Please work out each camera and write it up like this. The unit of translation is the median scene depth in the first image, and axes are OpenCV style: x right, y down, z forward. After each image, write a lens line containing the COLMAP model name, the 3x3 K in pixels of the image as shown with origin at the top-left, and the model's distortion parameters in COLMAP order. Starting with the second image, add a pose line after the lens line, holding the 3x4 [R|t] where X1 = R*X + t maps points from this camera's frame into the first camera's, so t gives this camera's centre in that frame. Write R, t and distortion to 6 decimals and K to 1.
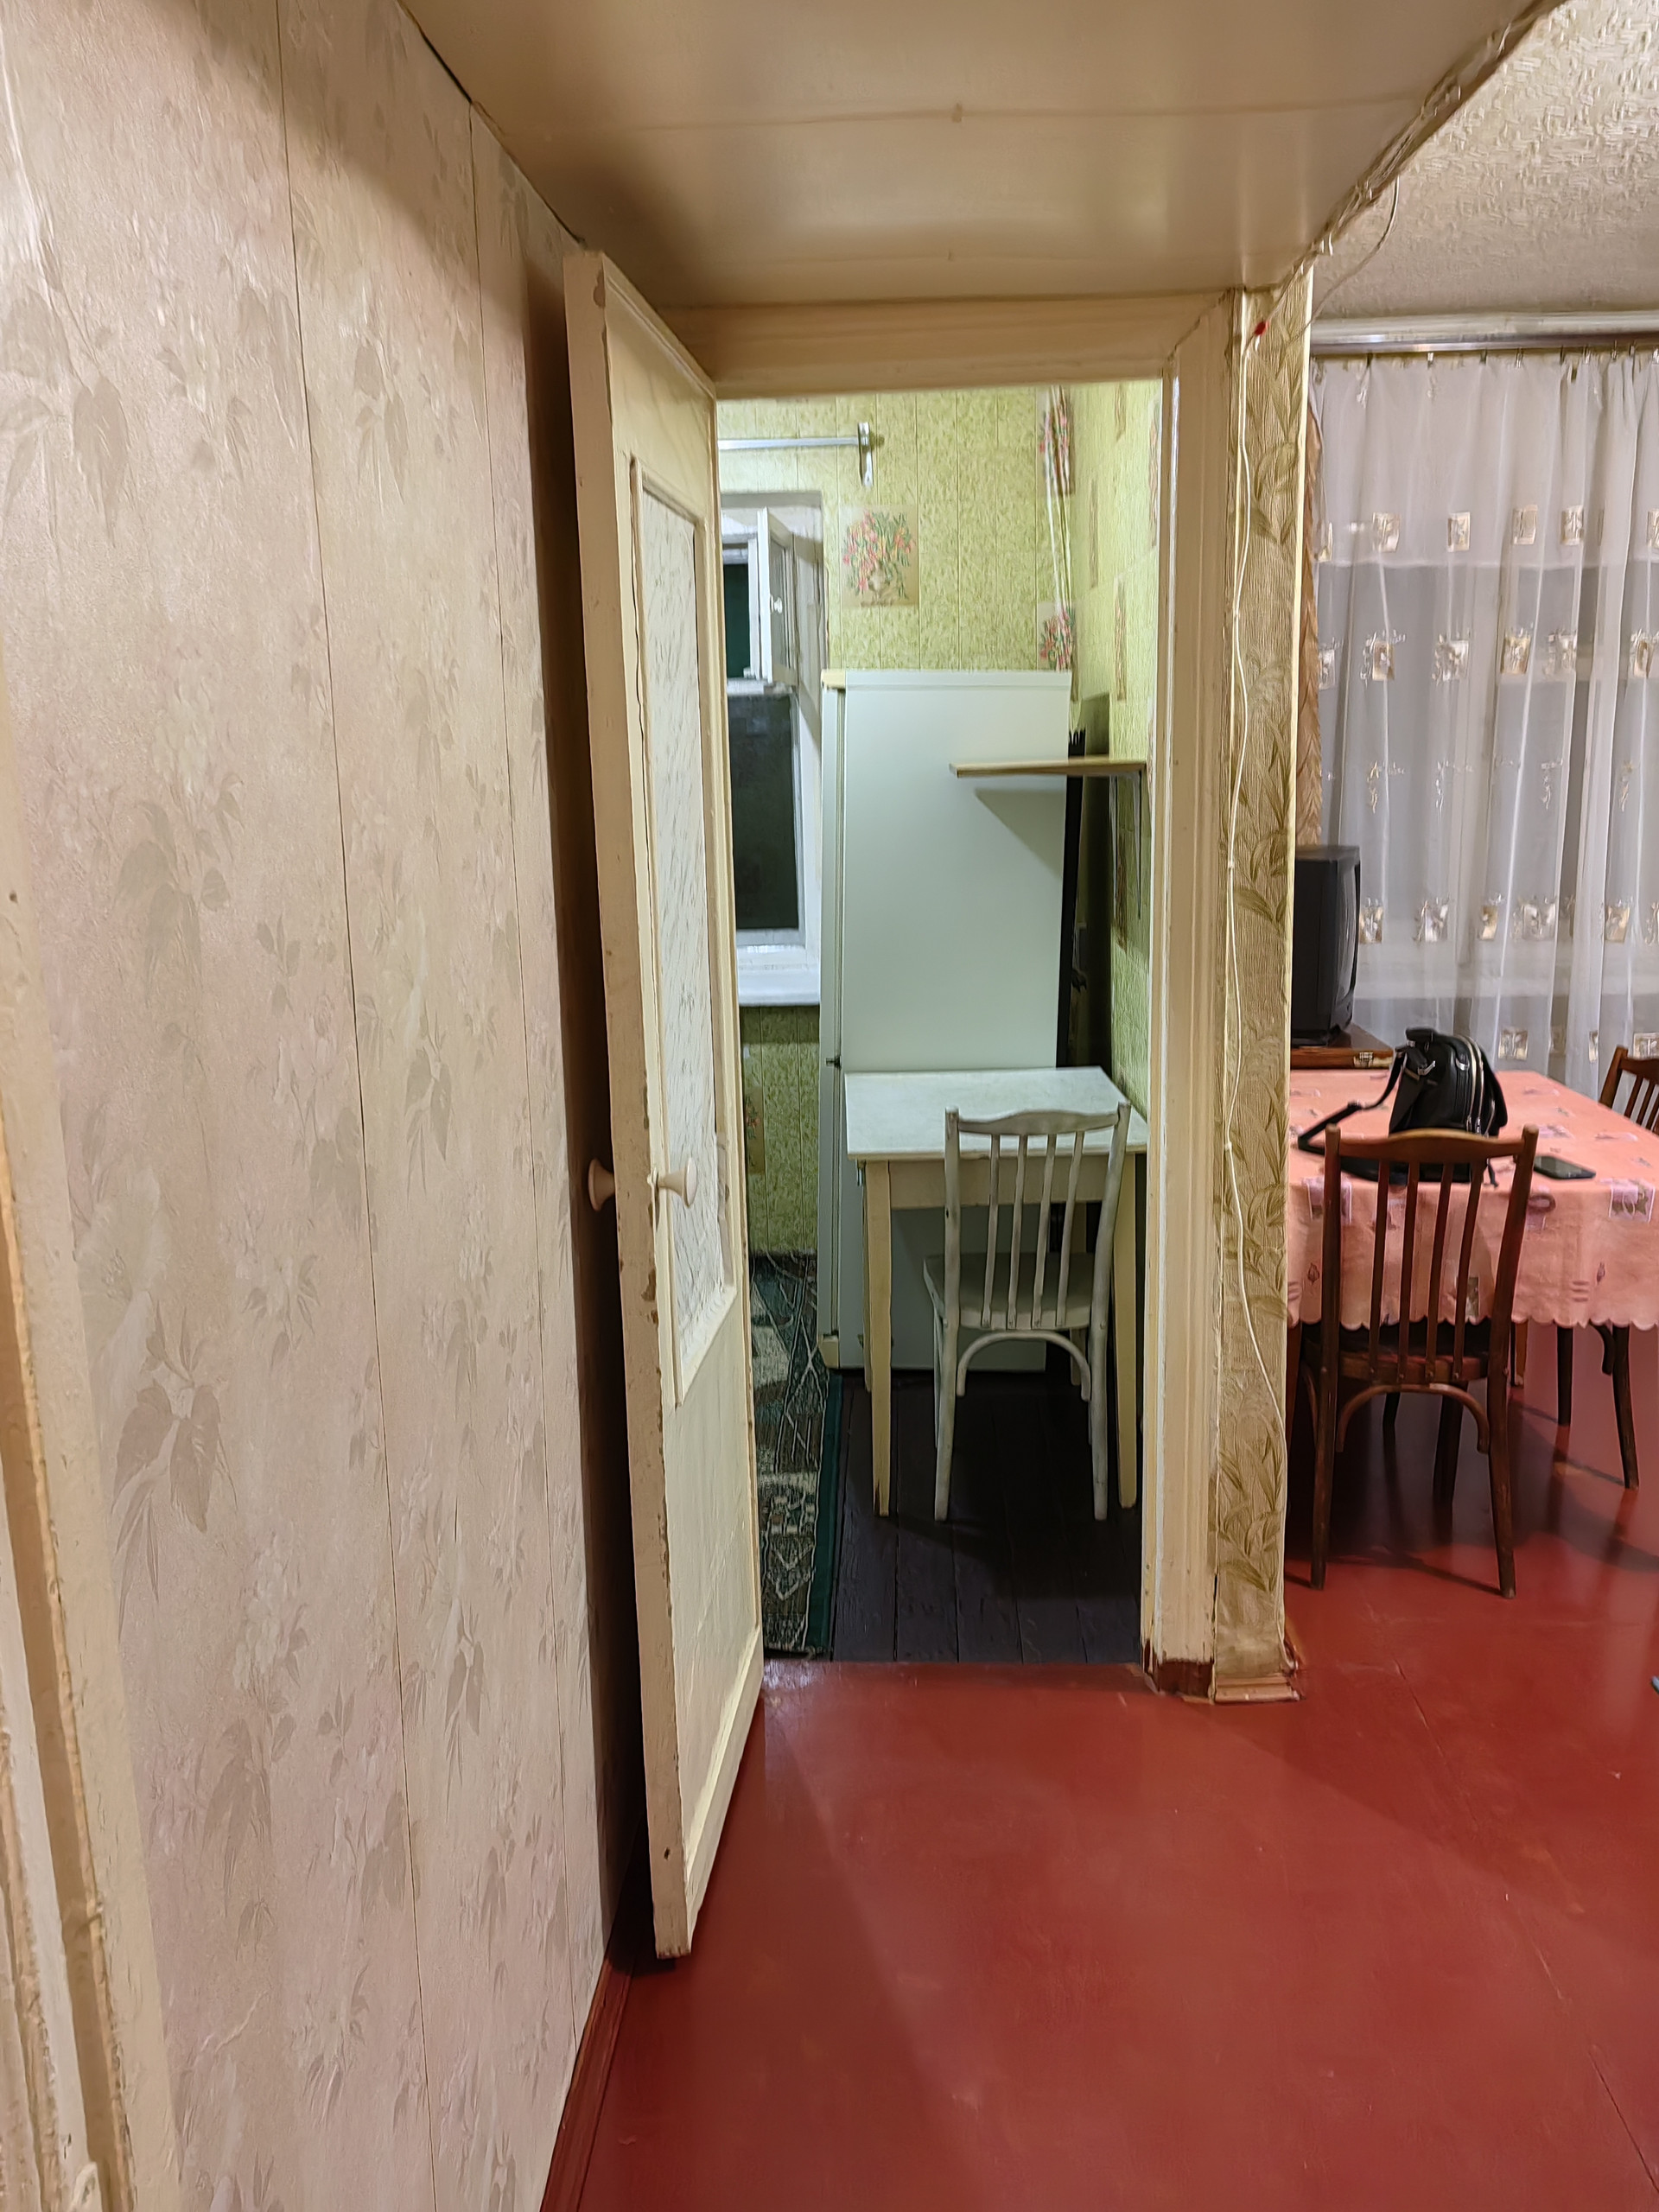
lens RADIAL K [[1712.4, 0, 829.5], [0, 1712.4, 1106.0], [0, 0, 1]] dist [0.037632, -0.010144]
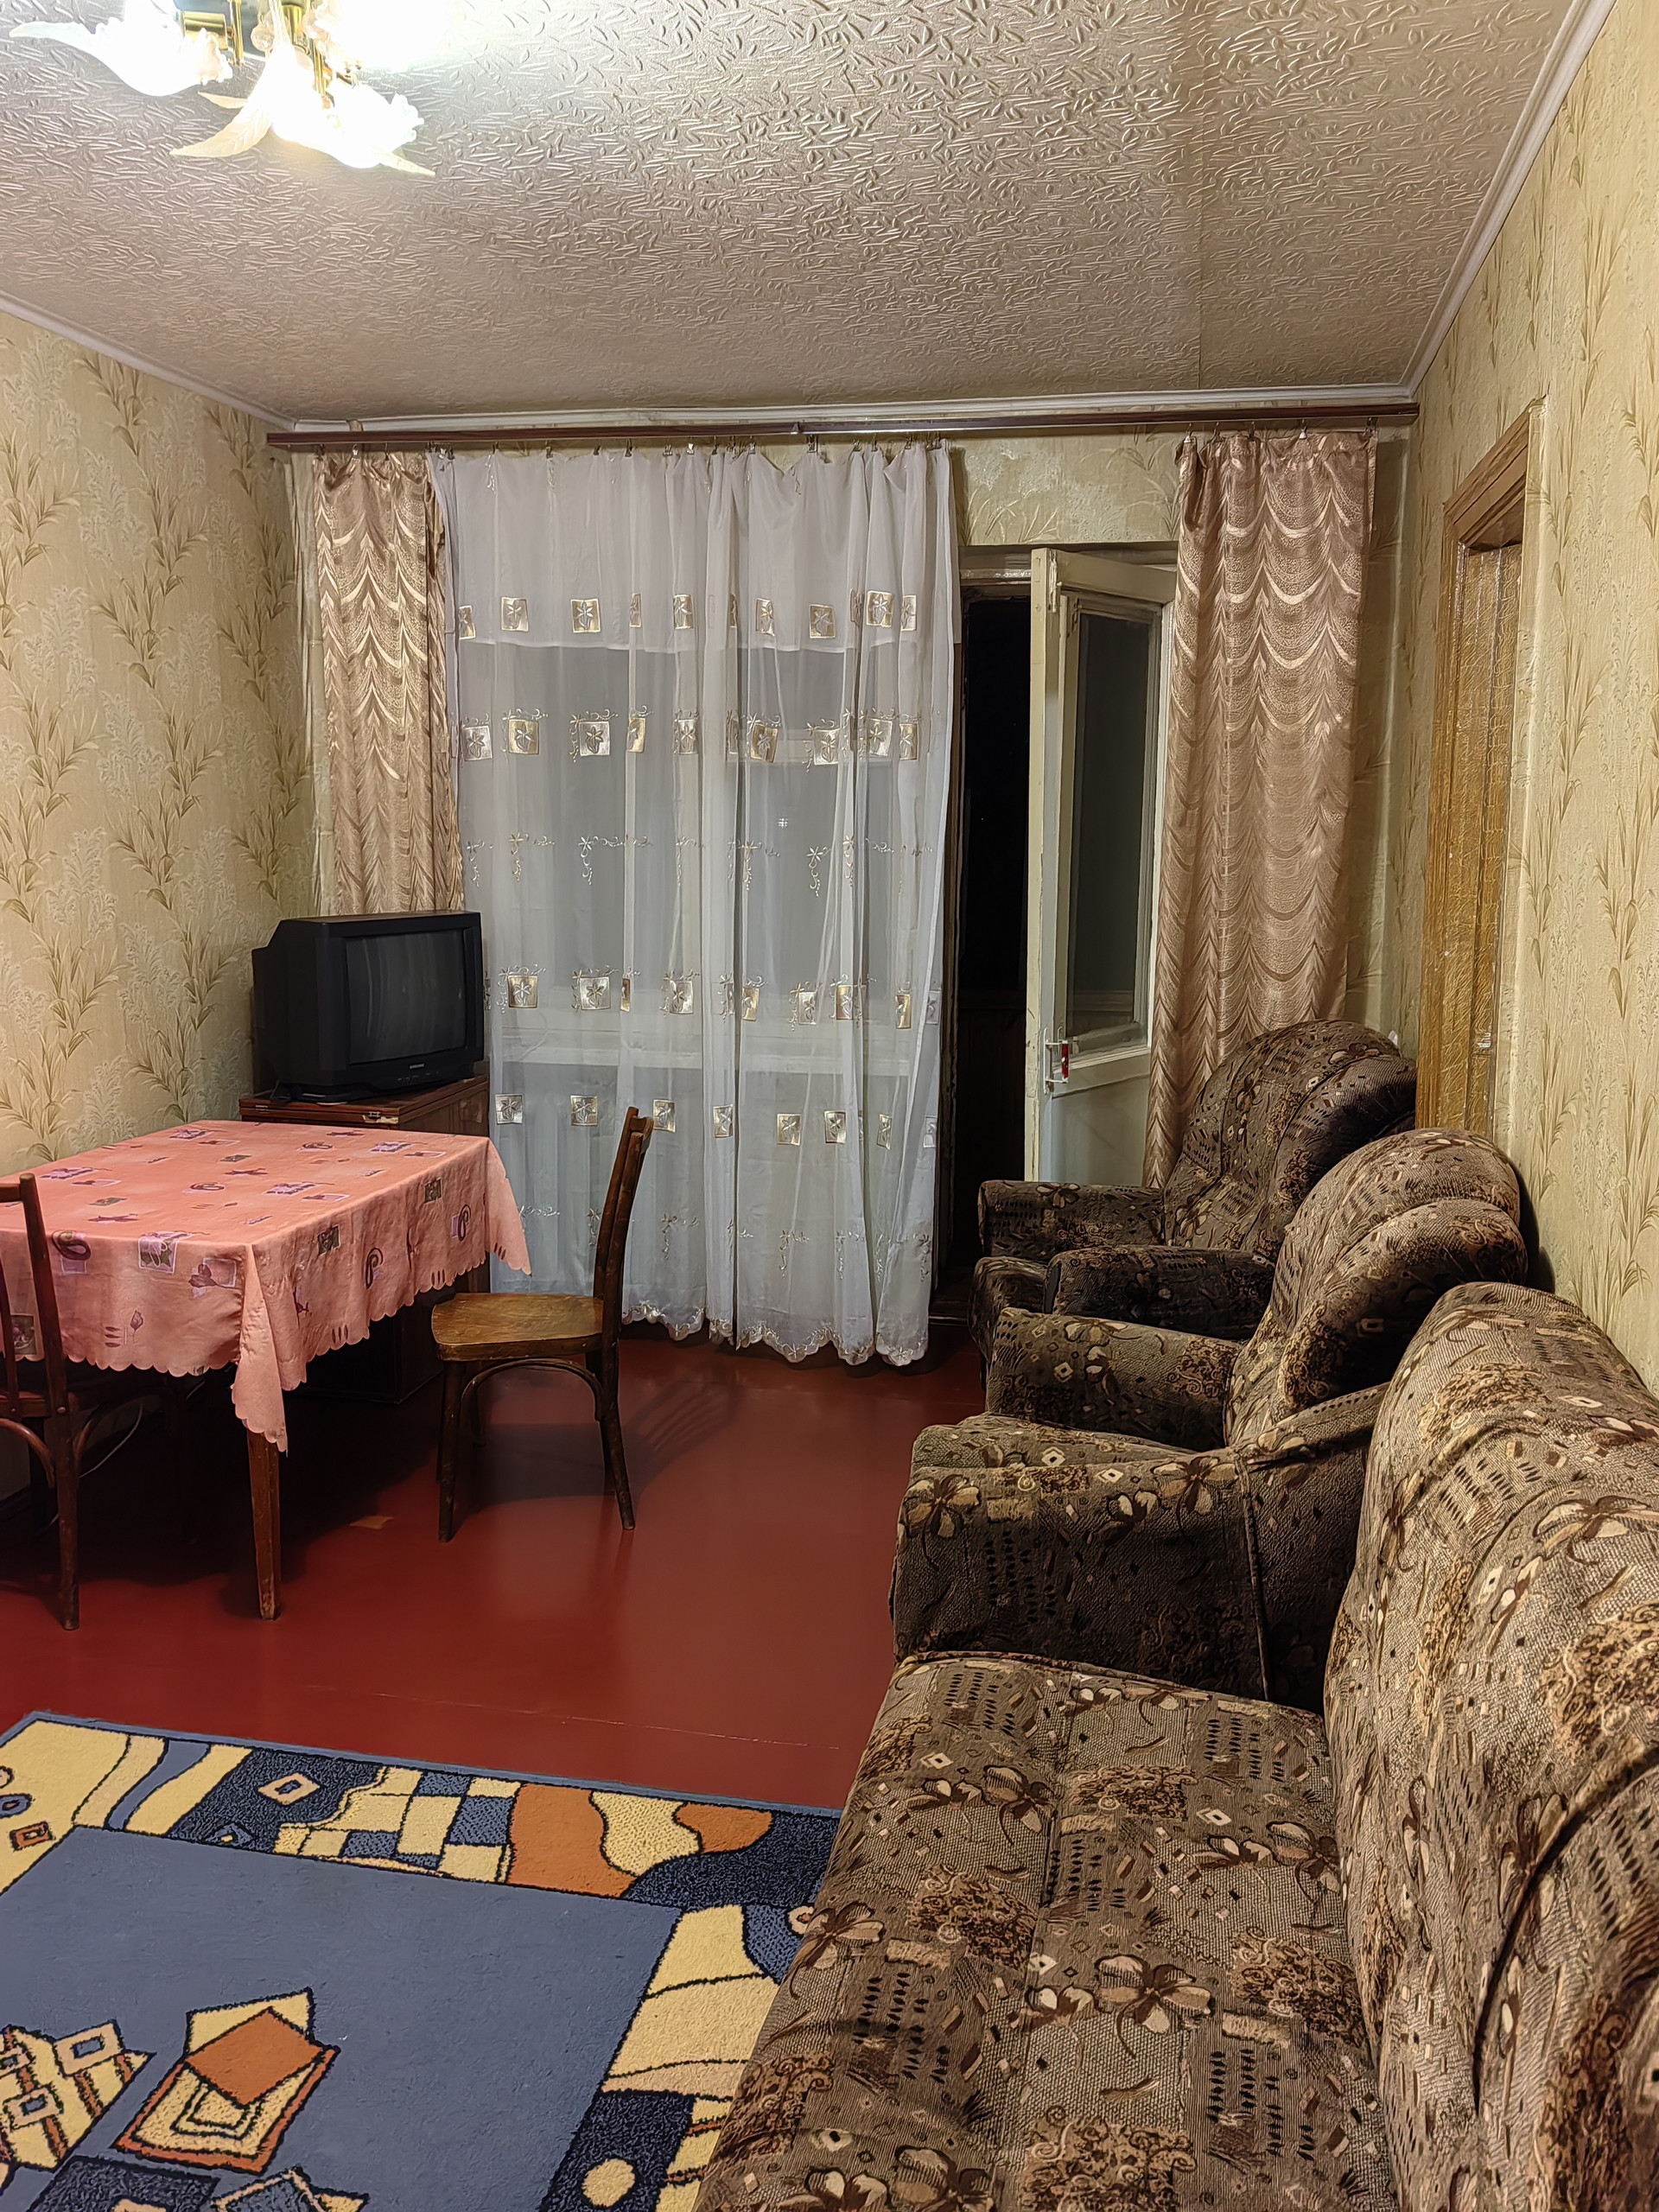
lens RADIAL K [[1712.4, 0, 829.5], [0, 1712.4, 1106.0], [0, 0, 1]] dist [0.037632, -0.010144]
pose [[0.984435, 0.056427, -0.166446, 1.026866], [-0.062054, 0.997657, -0.028798, -0.028836], [0.164432, 0.038679, 0.985630, 0.033539]]
